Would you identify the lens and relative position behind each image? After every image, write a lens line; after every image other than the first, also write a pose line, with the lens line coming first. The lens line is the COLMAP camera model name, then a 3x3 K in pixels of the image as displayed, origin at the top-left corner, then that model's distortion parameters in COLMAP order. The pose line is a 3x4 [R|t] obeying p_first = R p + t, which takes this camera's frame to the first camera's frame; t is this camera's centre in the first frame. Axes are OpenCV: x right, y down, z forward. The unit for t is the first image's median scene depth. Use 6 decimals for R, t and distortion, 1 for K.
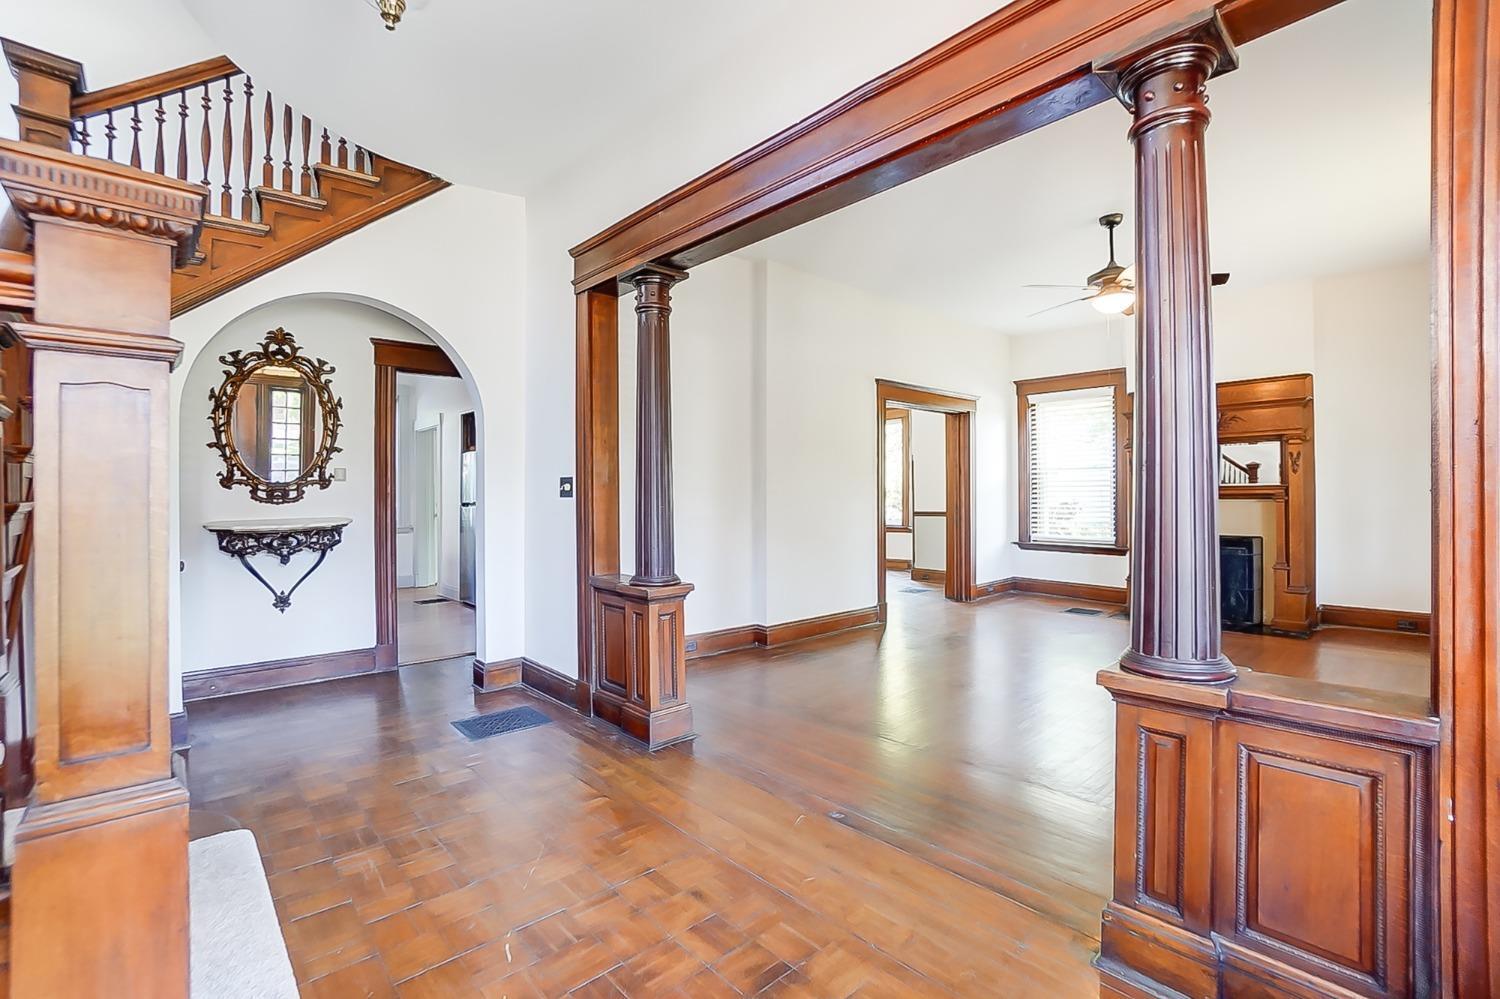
lens RADIAL K [[660.2, 0, 773.2], [0, 660.2, 502.0], [0, 0, 1]] dist [-0.018611, 0.000156]
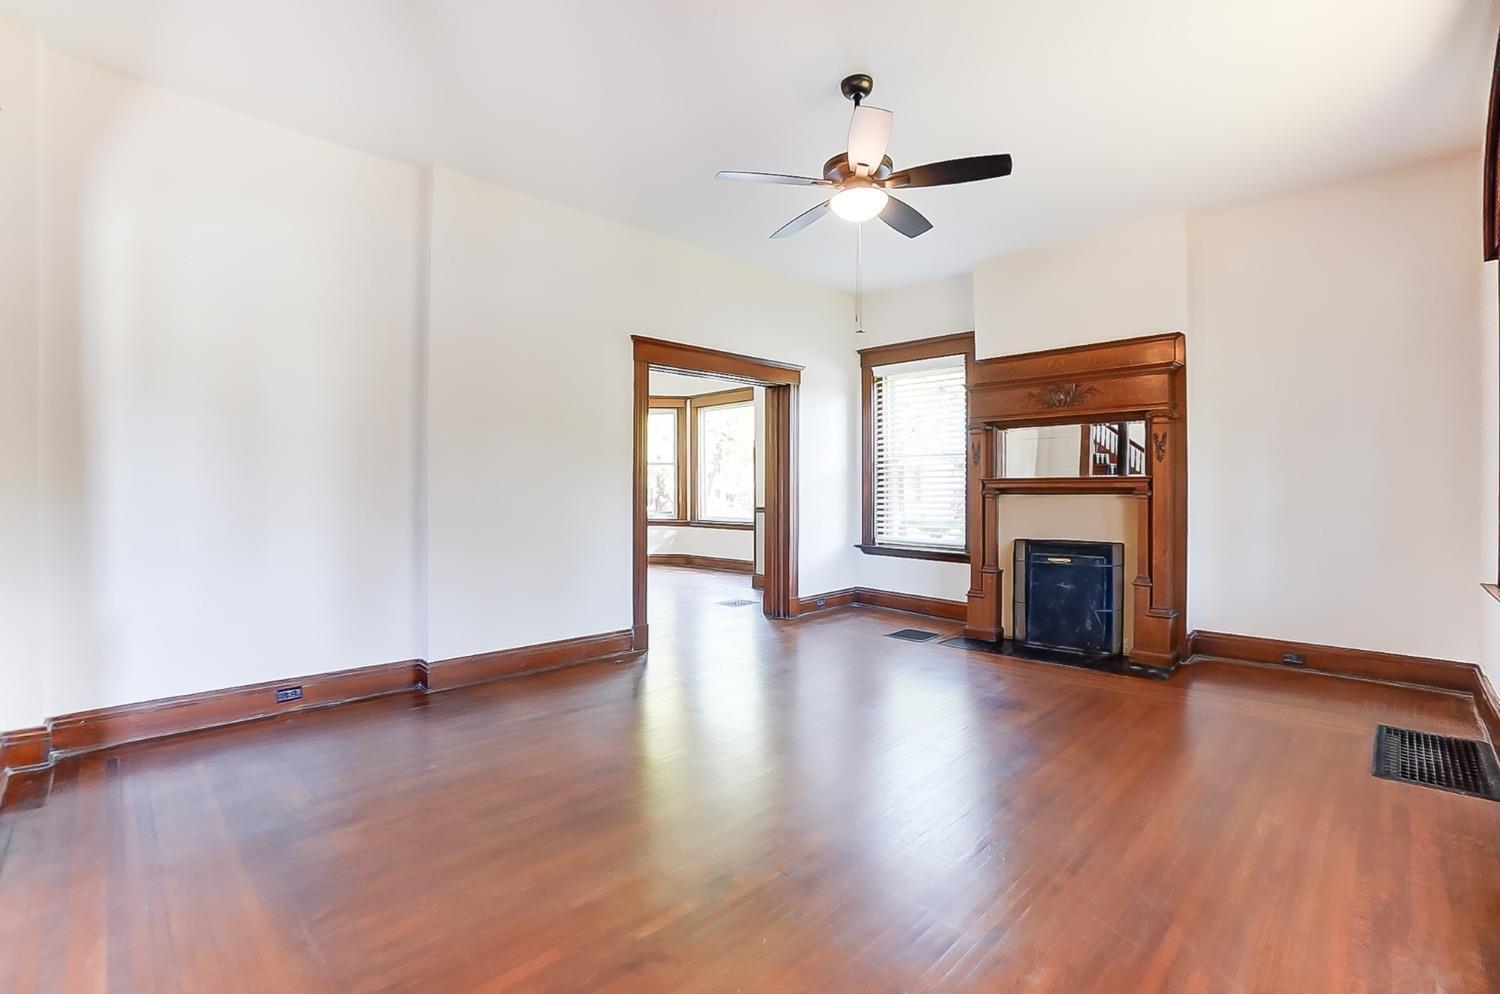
lens RADIAL K [[666.0, 0, 750.0], [0, 666.0, 497.0], [0, 0, 1]] dist [-0.040346, -0.000122]
pose [[0.999684, 0.008388, 0.023696, 0.276965], [-0.008419, 0.999964, 0.001175, 0.001225], [-0.023685, -0.001374, 0.999719, 0.221261]]
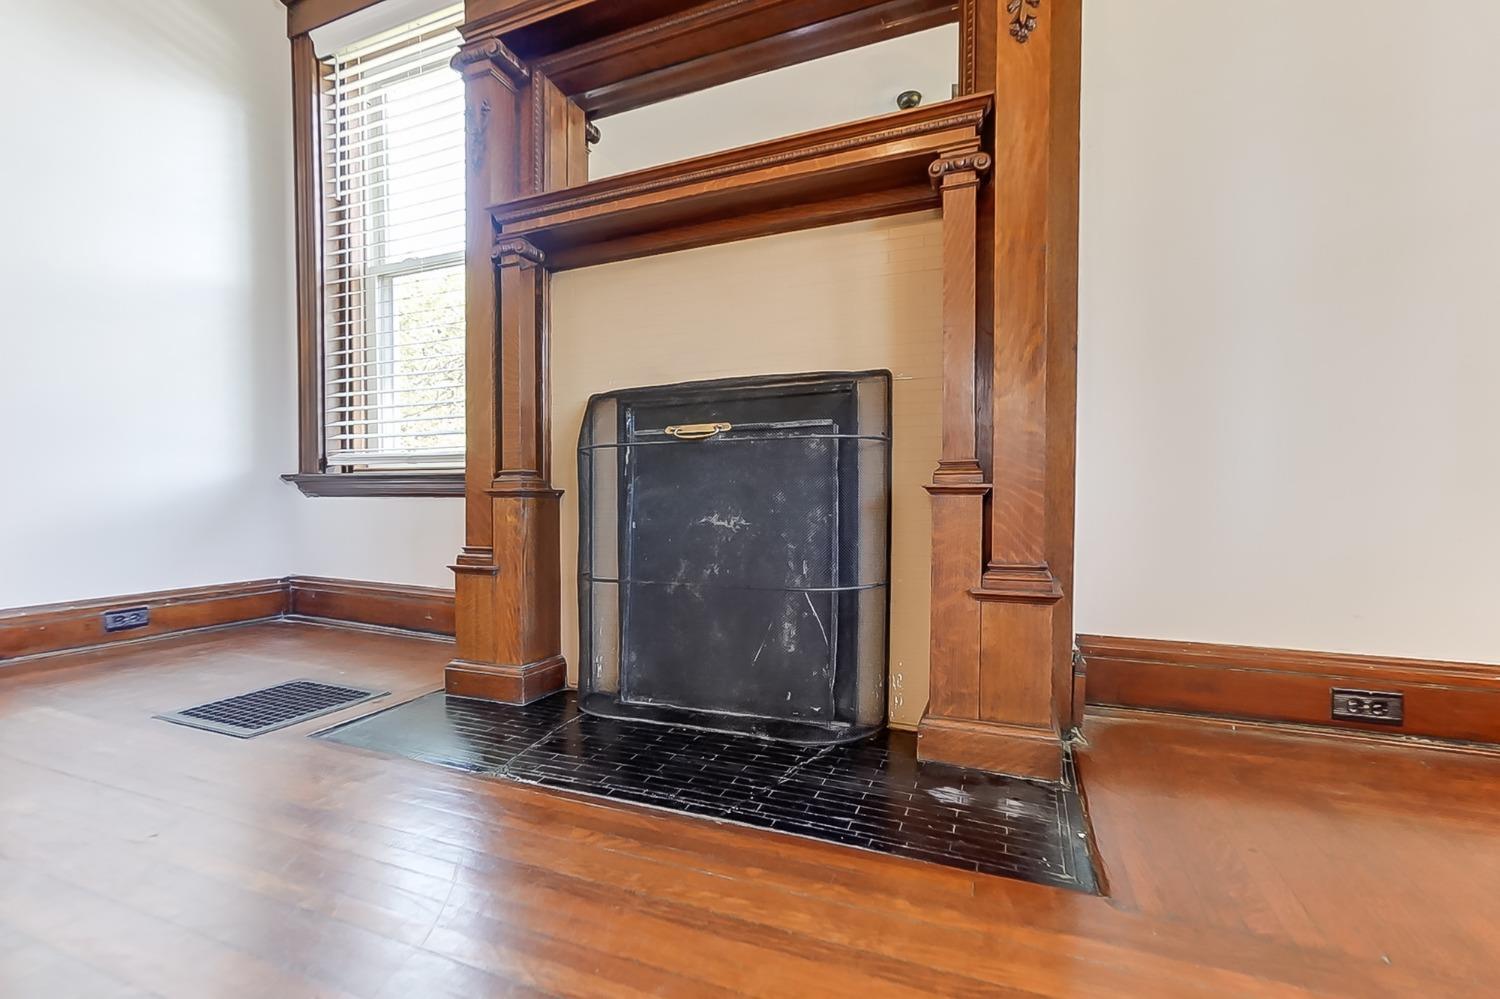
lens RADIAL K [[643.8, 0, 746.2], [0, 643.8, 529.7], [0, 0, 1]] dist [0.001005, 0.000062]
pose [[0.915322, -0.003037, 0.402712, 0.588804], [-0.007000, 0.999701, 0.023450, 0.105140], [-0.402663, -0.024283, 0.915026, 0.782296]]
